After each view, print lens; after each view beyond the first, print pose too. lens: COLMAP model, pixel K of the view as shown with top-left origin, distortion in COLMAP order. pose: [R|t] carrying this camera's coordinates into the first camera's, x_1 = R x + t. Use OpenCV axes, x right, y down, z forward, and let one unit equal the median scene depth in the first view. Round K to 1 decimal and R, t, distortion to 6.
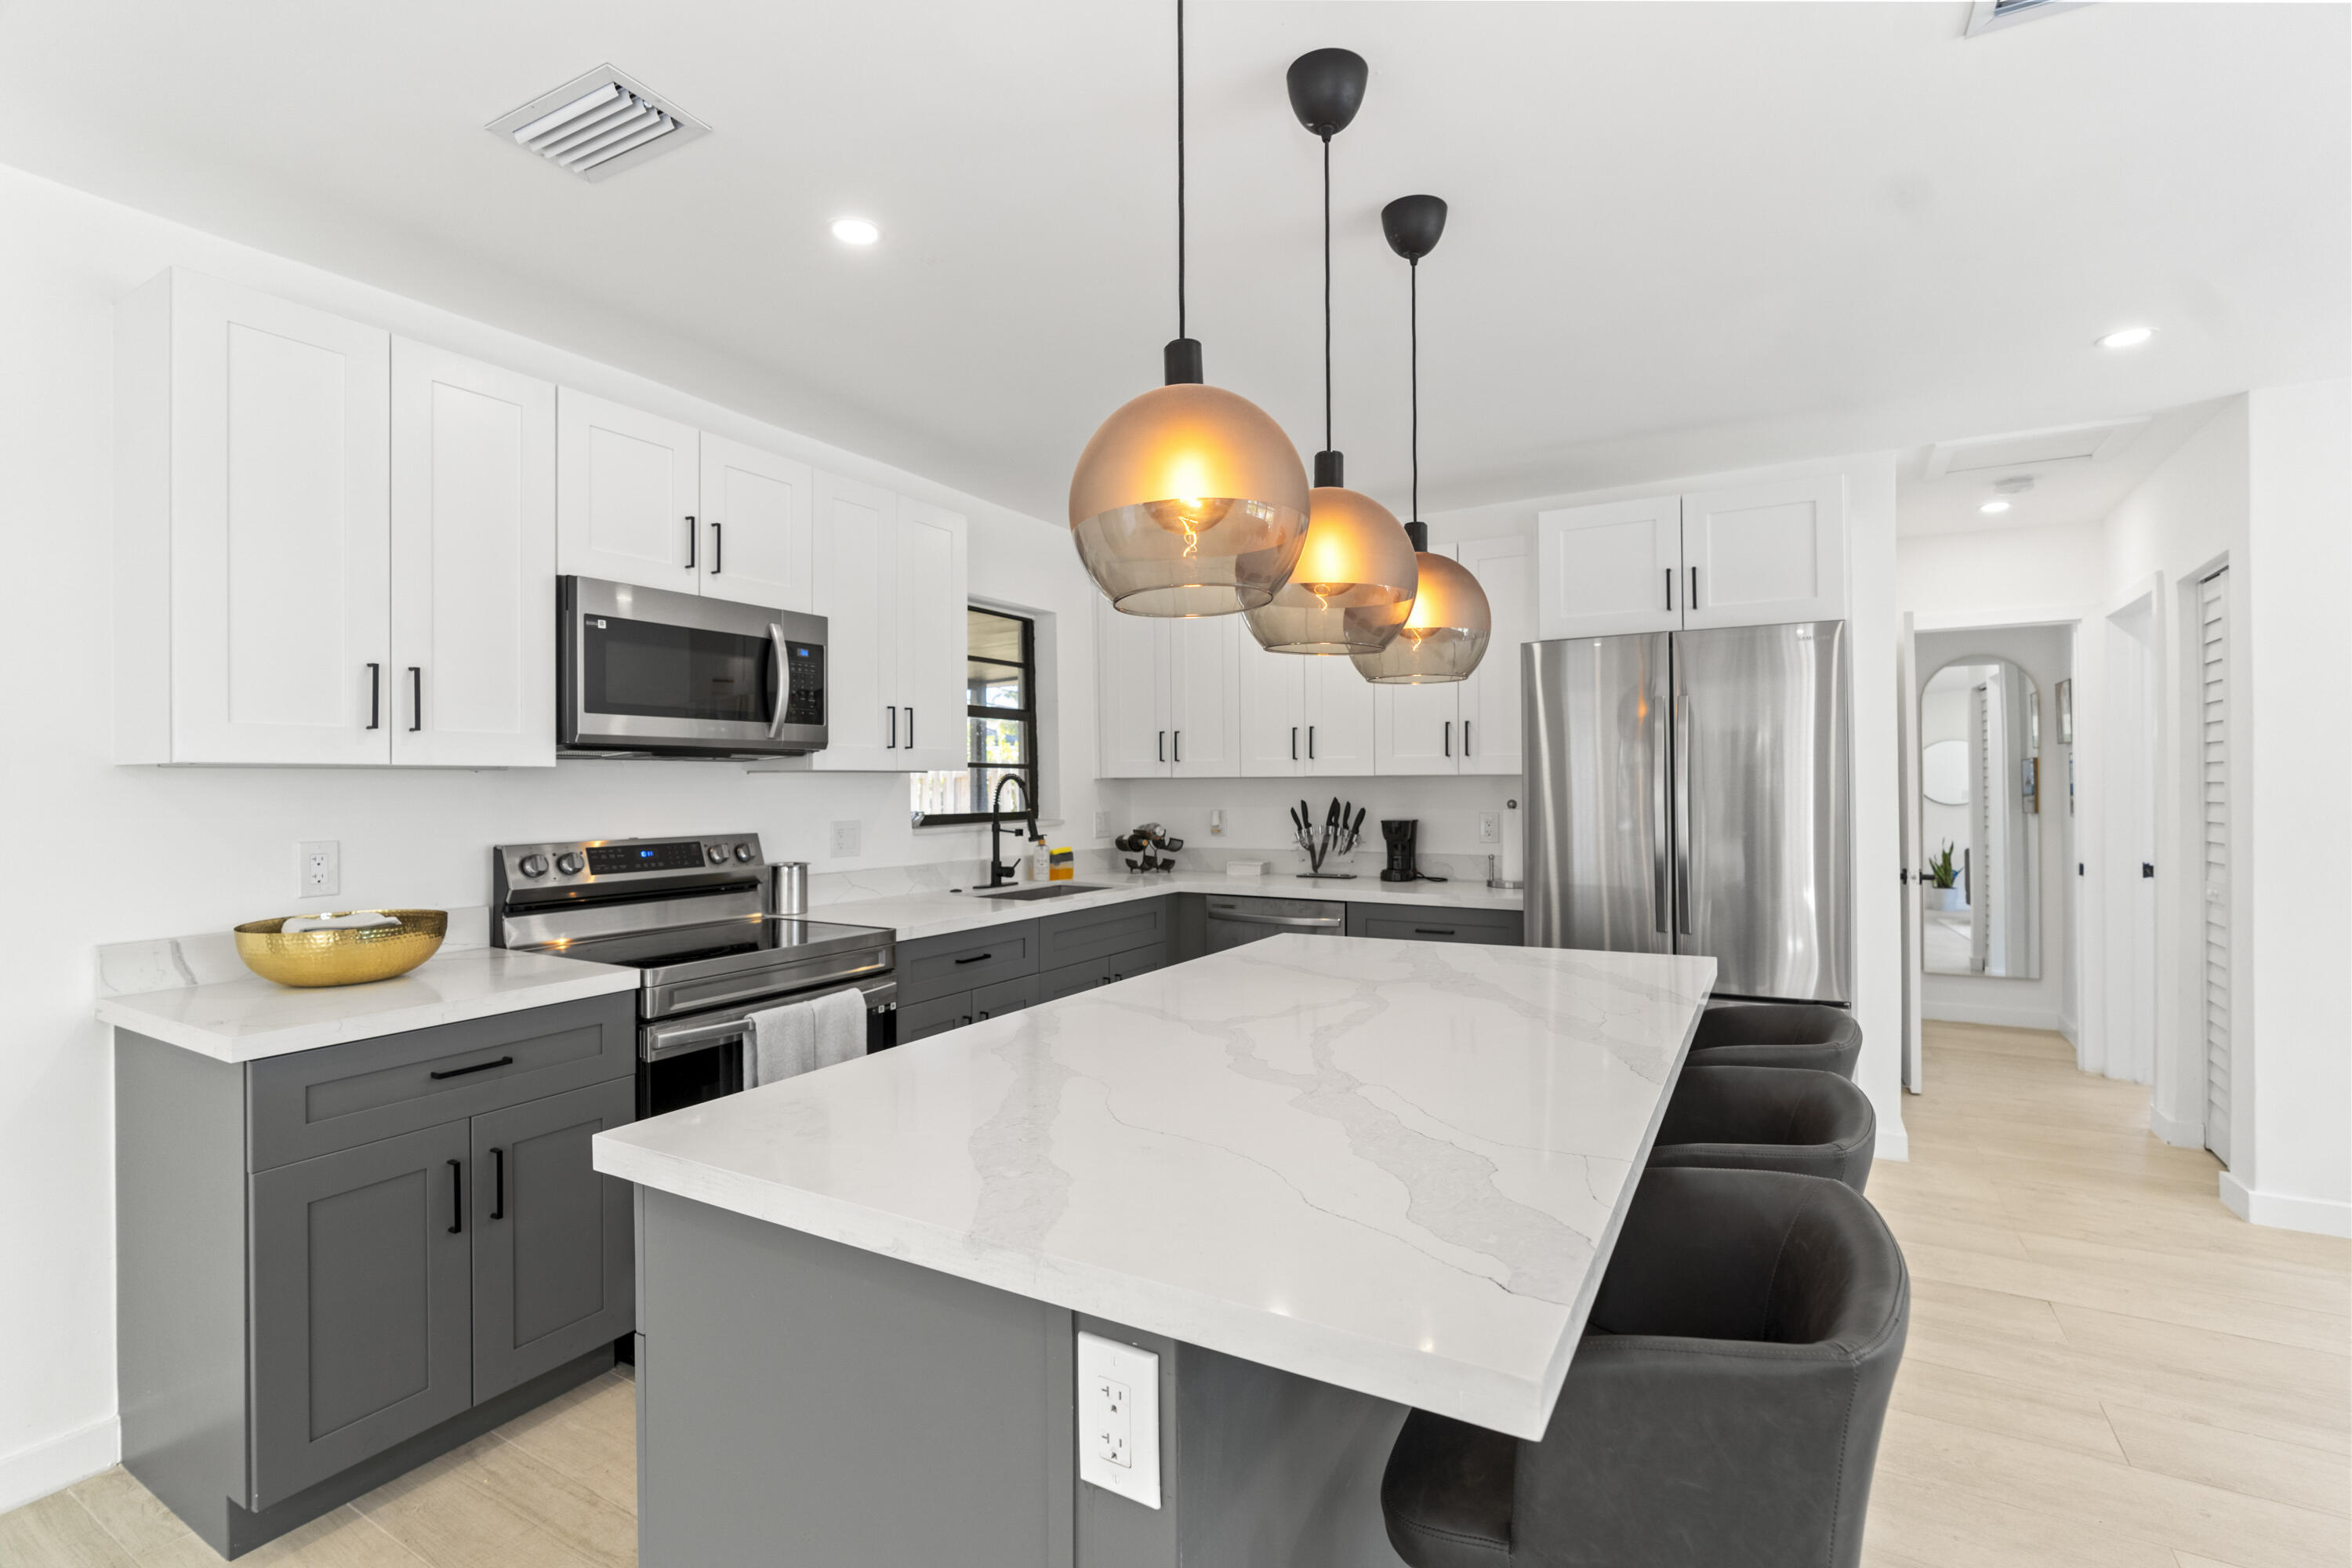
lens RADIAL K [[1060.3, 0, 1176.0], [0, 1060.3, 784.0], [0, 0, 1]] dist [-0.000897, -0.000444]
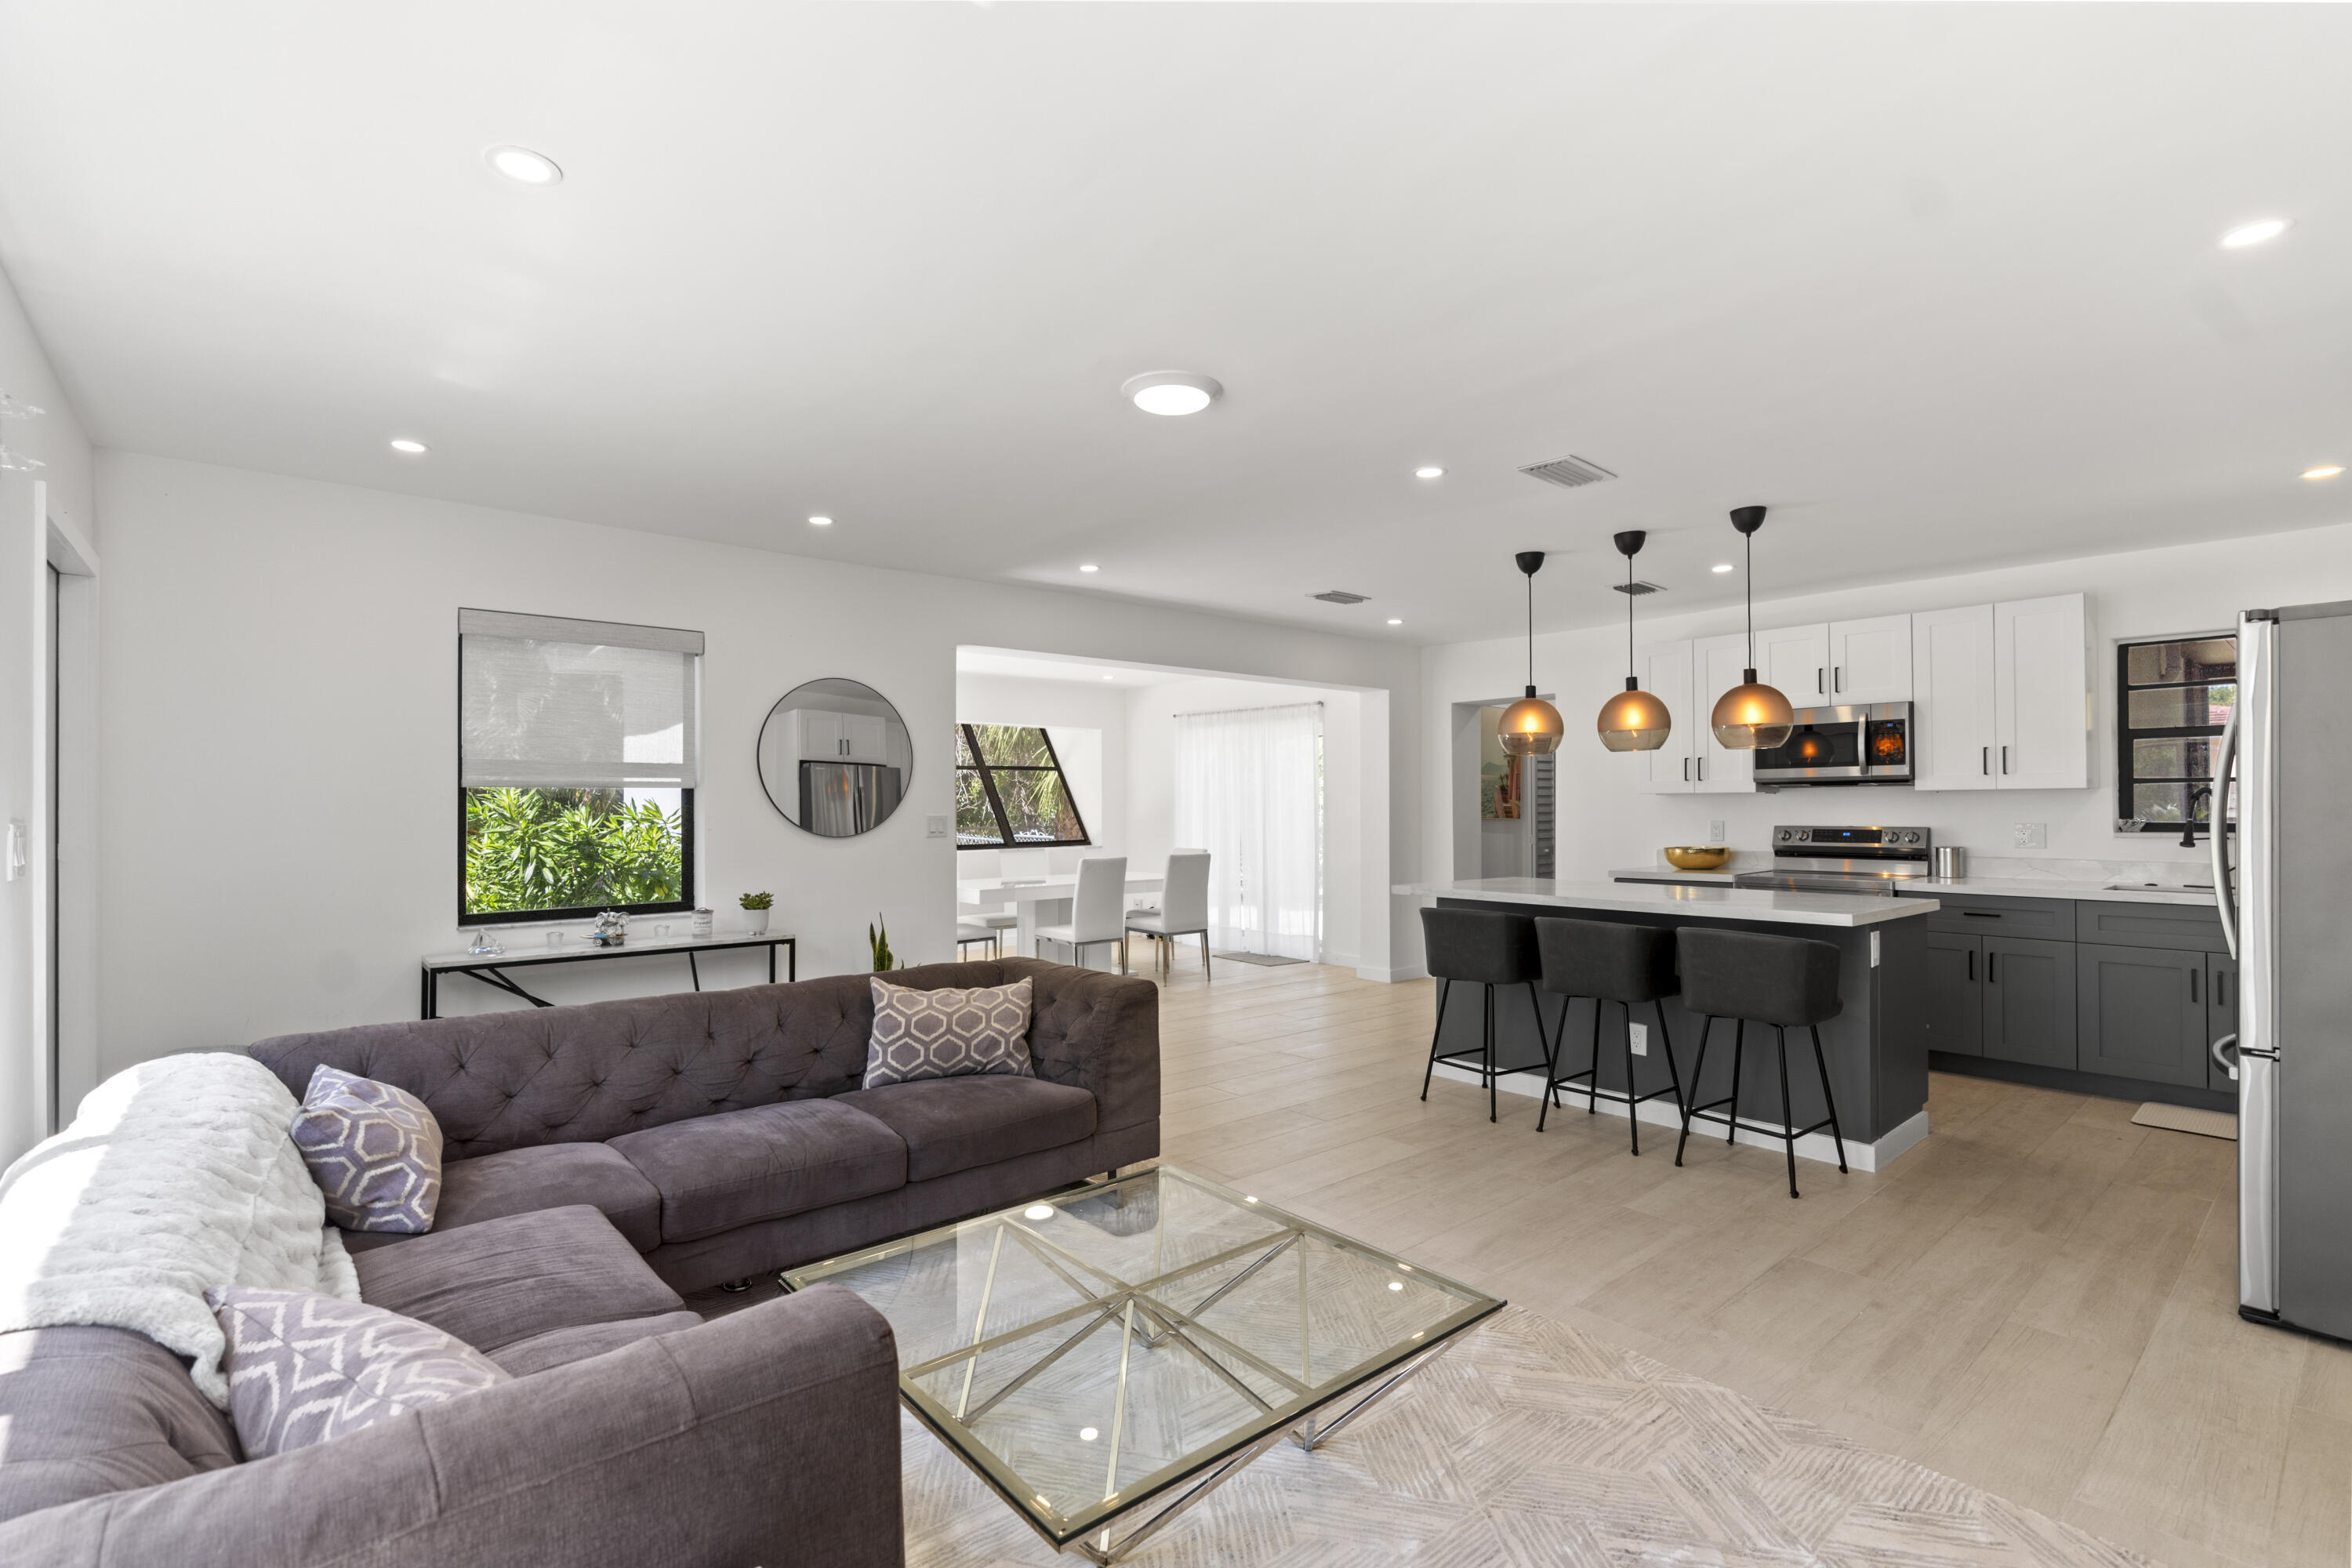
lens RADIAL K [[1054.6, 0, 1190.3], [0, 1054.6, 796.1], [0, 0, 1]] dist [0.000397, 0.000460]
pose [[-0.315064, -0.001860, -0.949069, 1.345006], [0.005550, 0.999977, -0.003802, -0.003194], [0.949054, -0.006465, -0.315046, 0.346920]]
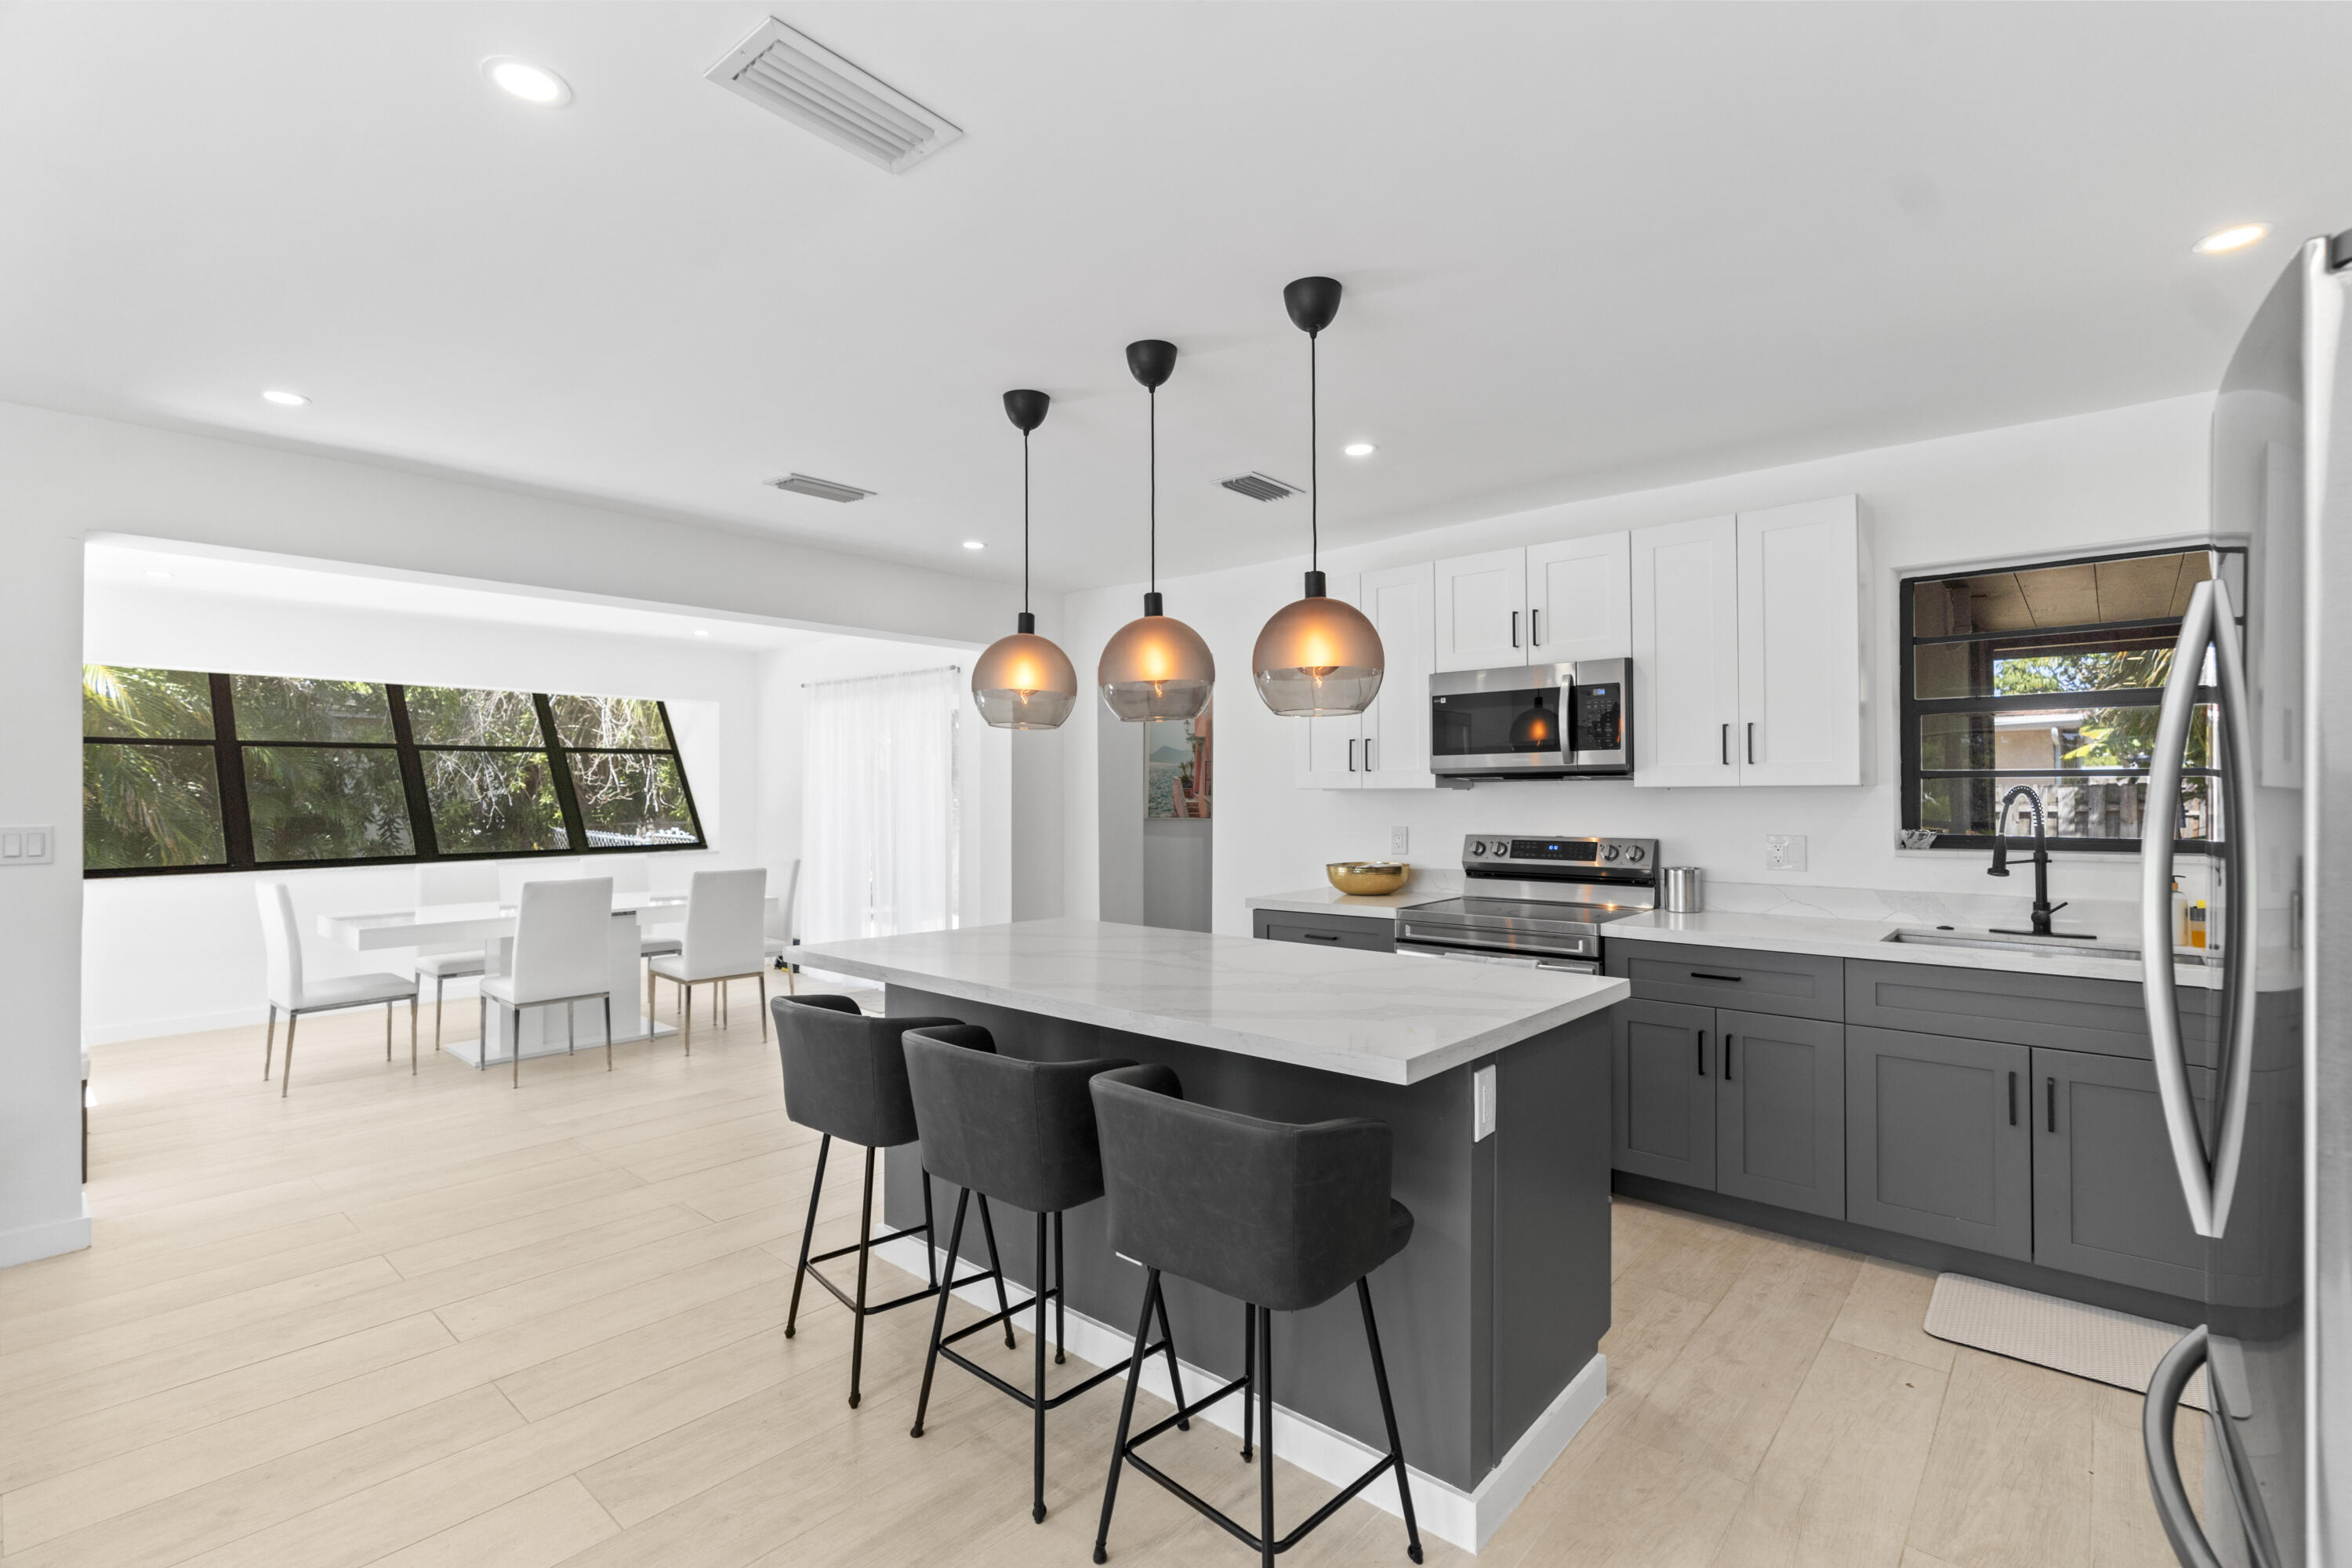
lens RADIAL K [[1055.2, 0, 1173.4], [0, 1055.2, 781.9], [0, 0, 1]] dist [-0.008954, 0.003931]
pose [[-0.192441, -0.005128, -0.981295, 0.741003], [0.002920, 0.999979, -0.005798, -0.011025], [0.981304, -0.003981, -0.192422, 0.590028]]
